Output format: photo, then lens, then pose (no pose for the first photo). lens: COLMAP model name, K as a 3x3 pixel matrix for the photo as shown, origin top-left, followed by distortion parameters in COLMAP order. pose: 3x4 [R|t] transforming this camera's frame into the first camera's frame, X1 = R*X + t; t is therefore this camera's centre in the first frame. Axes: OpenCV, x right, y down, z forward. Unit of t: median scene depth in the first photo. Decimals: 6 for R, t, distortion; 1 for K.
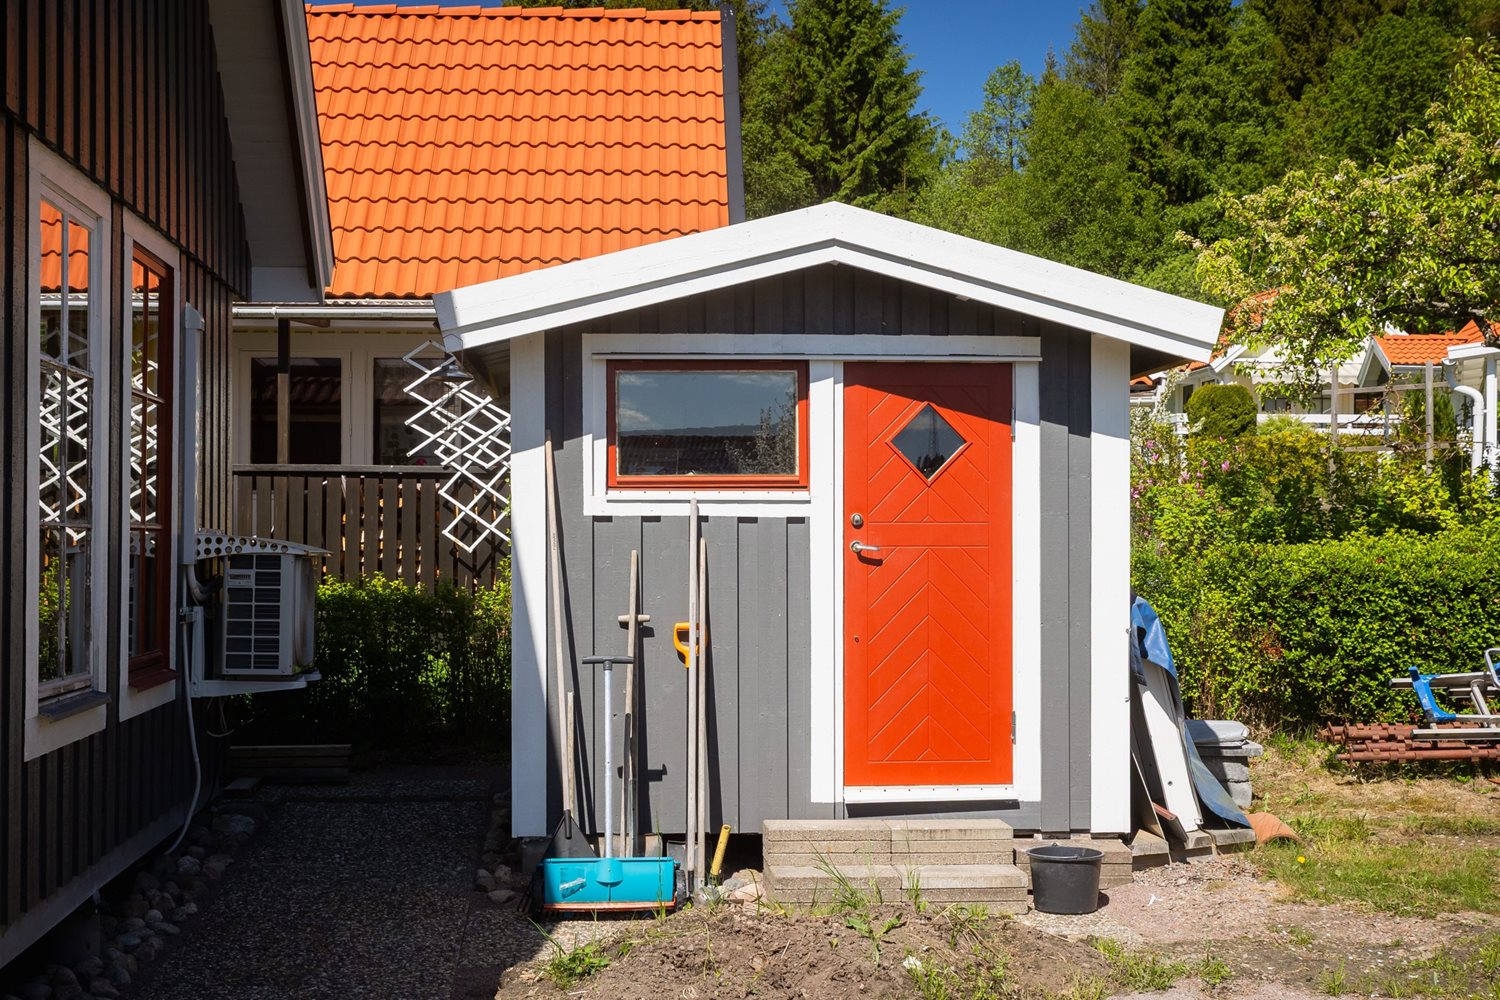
lens RADIAL K [[2047.4, 0, 752.5], [0, 2047.4, 501.3], [0, 0, 1]] dist [-0.015263, 0.000000]
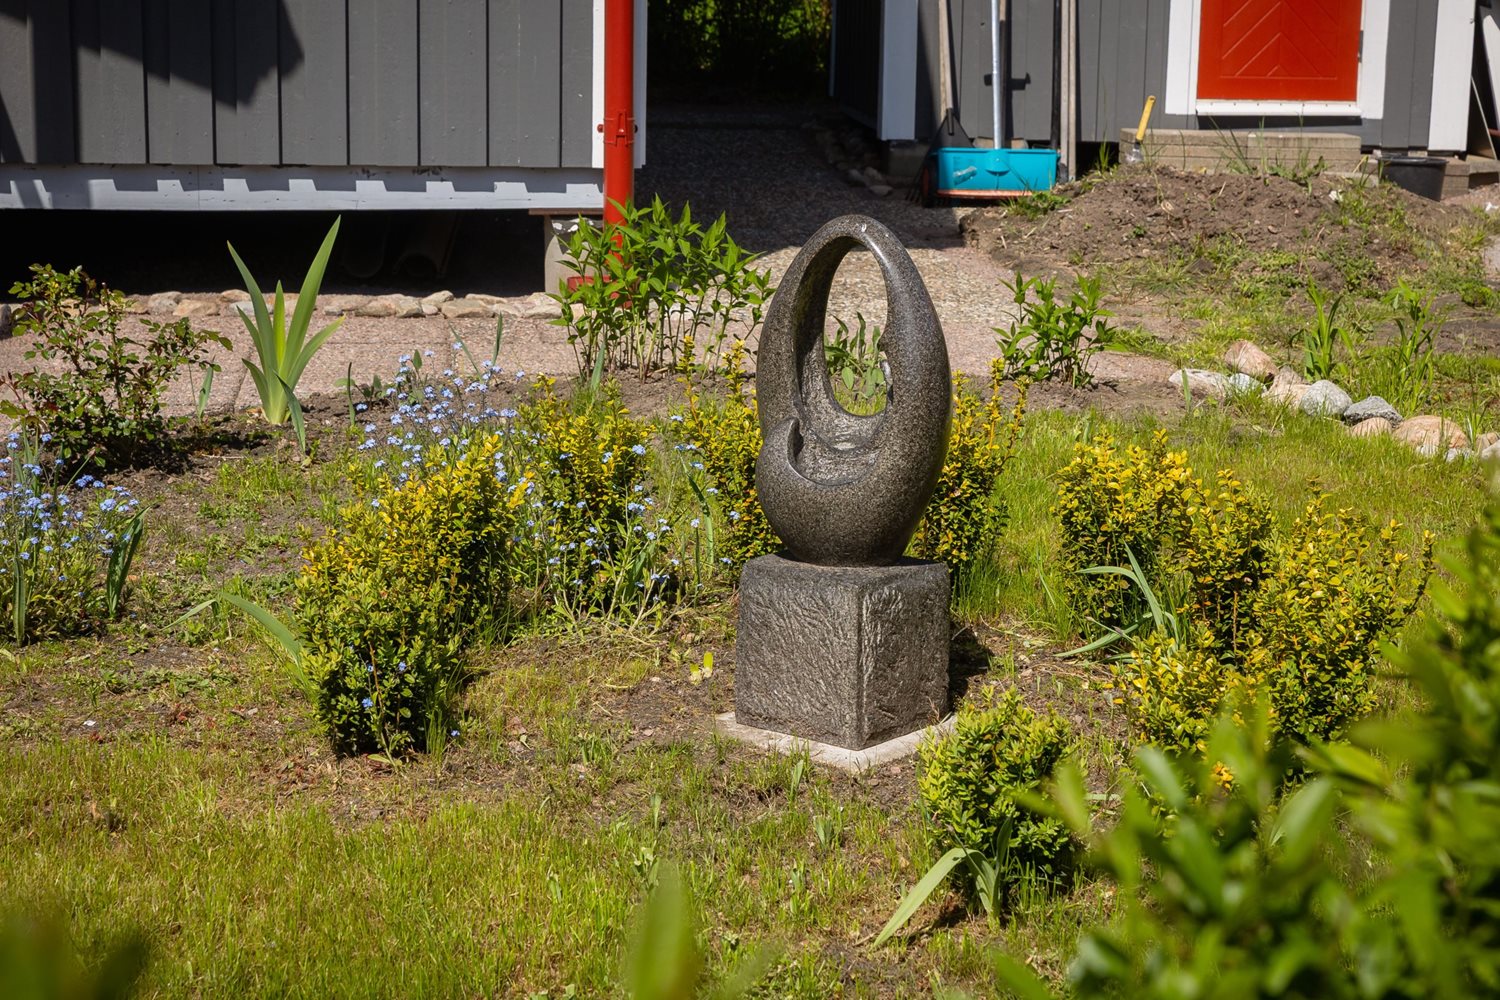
lens RADIAL K [[2990.8, 0, 748.2], [0, 2990.8, 498.2], [0, 0, 1]] dist [0.093086, 0.000000]
pose [[0.999537, 0.017974, 0.024558, -0.219052], [-0.022445, 0.980339, 0.196039, 0.043979], [-0.020552, -0.196500, 0.980288, -0.539426]]
